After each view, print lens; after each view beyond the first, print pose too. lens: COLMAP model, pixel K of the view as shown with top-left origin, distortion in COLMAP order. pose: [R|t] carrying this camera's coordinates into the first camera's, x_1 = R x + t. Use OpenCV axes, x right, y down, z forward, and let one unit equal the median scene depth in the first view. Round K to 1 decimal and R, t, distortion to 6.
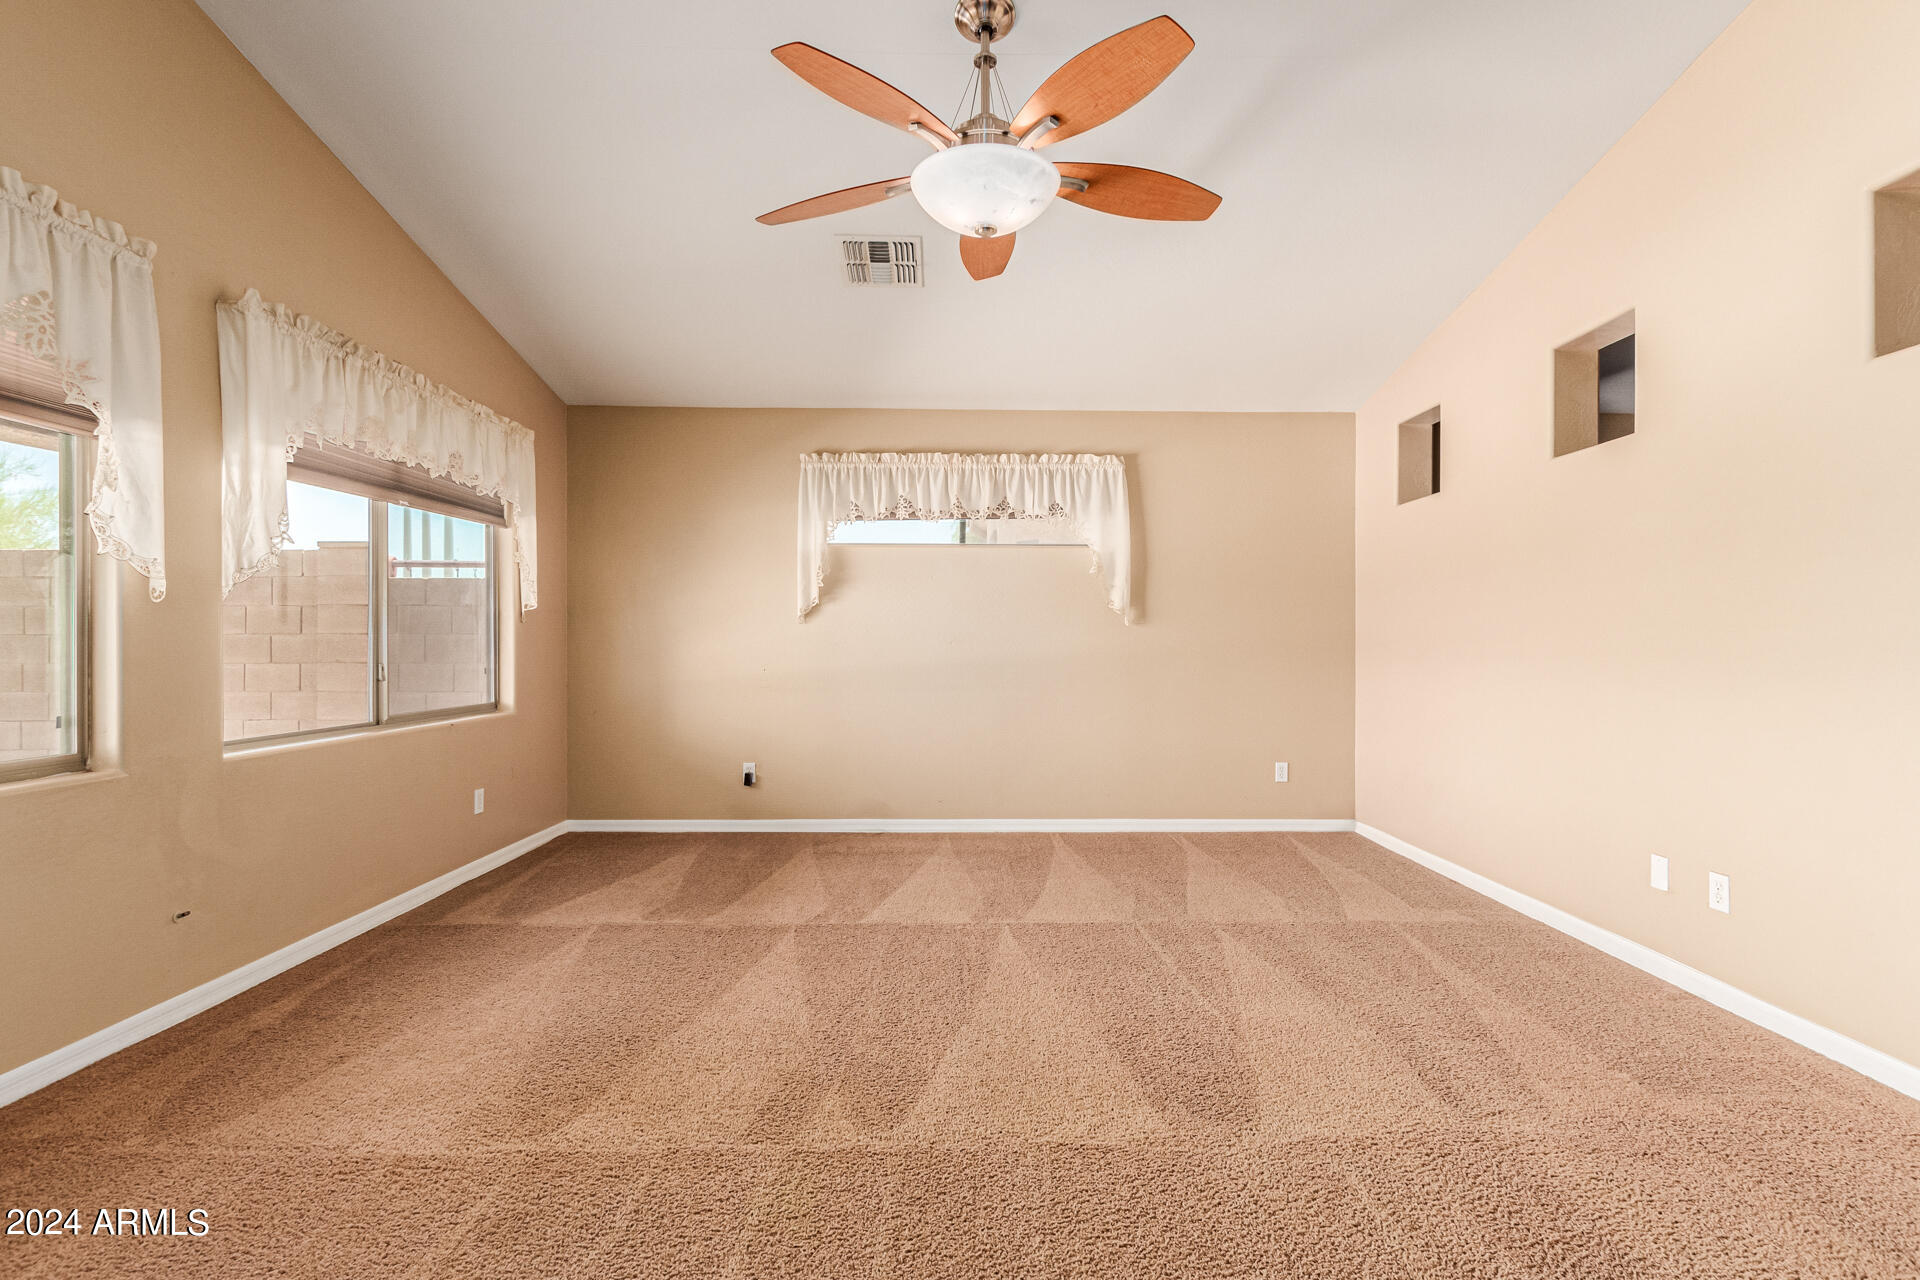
lens RADIAL K [[882.2, 0, 962.2], [0, 882.2, 646.9], [0, 0, 1]] dist [0.007370, -0.002198]
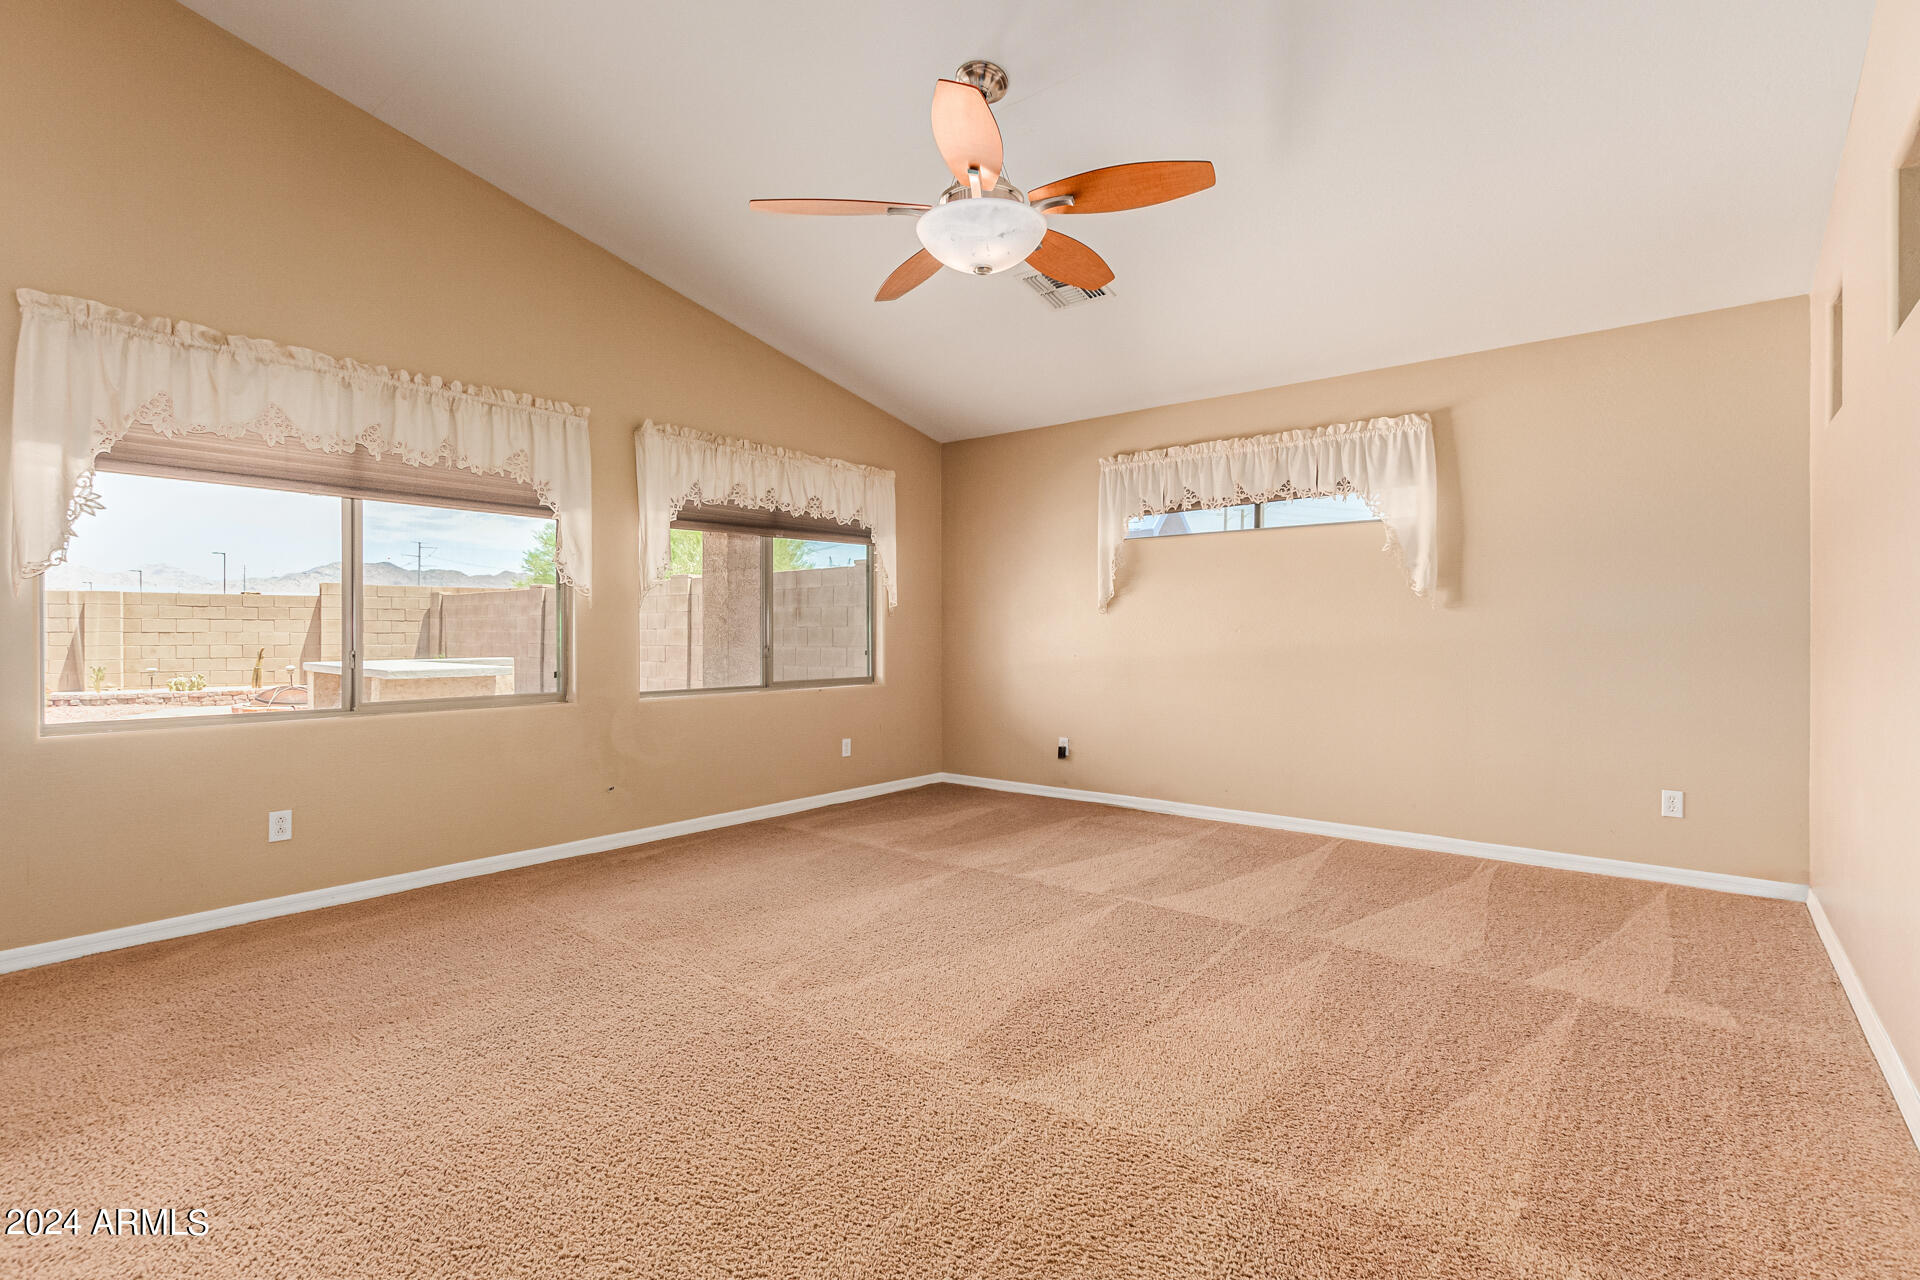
lens RADIAL K [[882.2, 0, 984.9], [0, 882.2, 634.7], [0, 0, 1]] dist [0.007370, -0.002198]
pose [[0.775550, -0.000652, -0.631286, 0.404346], [-0.001199, 0.999996, -0.002505, 0.002462], [0.631286, 0.002700, 0.775546, 0.062046]]
